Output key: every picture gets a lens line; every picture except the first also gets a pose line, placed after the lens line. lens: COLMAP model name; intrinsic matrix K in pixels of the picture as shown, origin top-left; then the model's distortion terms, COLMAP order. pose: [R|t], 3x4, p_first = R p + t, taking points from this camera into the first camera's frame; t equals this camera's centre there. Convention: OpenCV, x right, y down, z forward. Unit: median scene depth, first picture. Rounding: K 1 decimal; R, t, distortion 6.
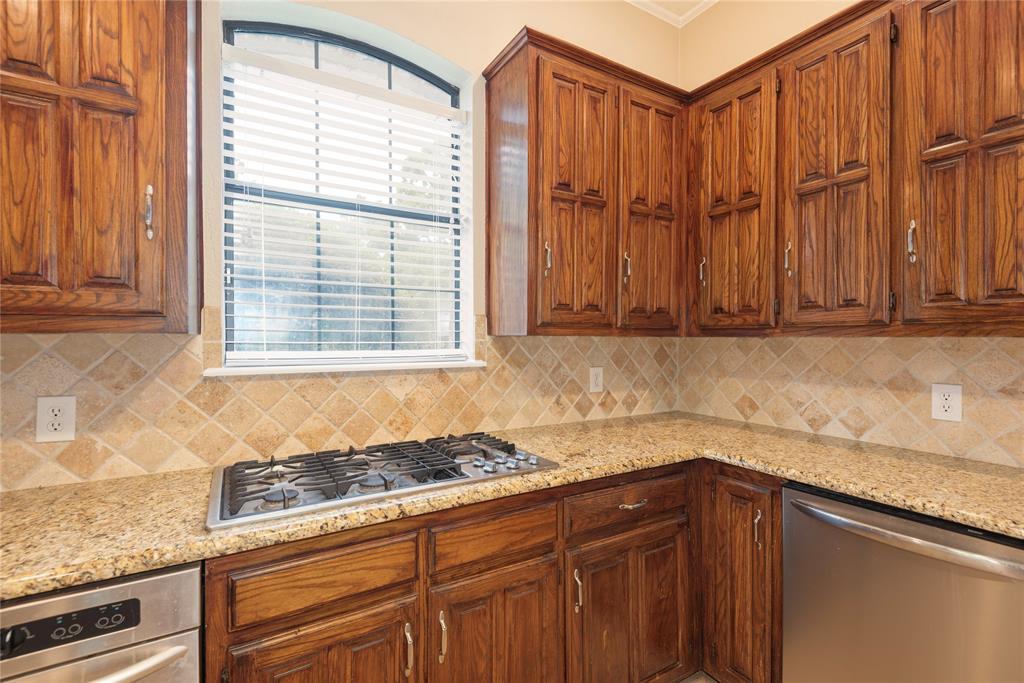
lens RADIAL K [[465.9, 0, 512.0], [0, 465.9, 341.5], [0, 0, 1]] dist [0.027982, -0.014700]
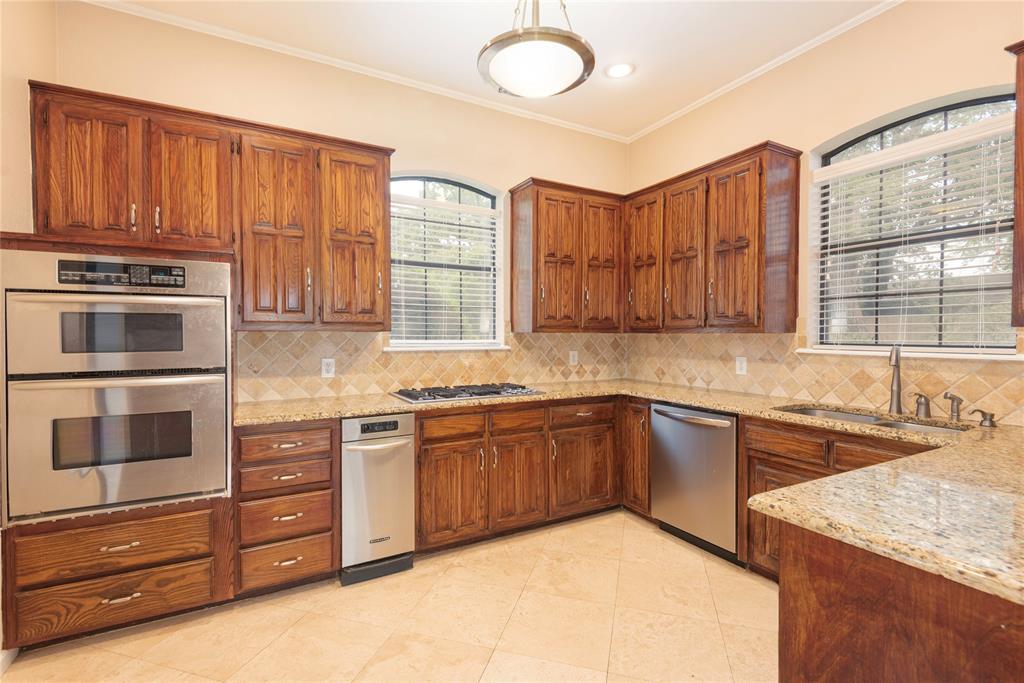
lens RADIAL K [[465.9, 0, 512.0], [0, 465.9, 341.5], [0, 0, 1]] dist [0.027982, -0.014700]
pose [[0.999540, 0.001530, -0.030298, 0.007110], [-0.001280, 0.999965, 0.008251, 0.008938], [0.030310, -0.008208, 0.999507, -0.892393]]
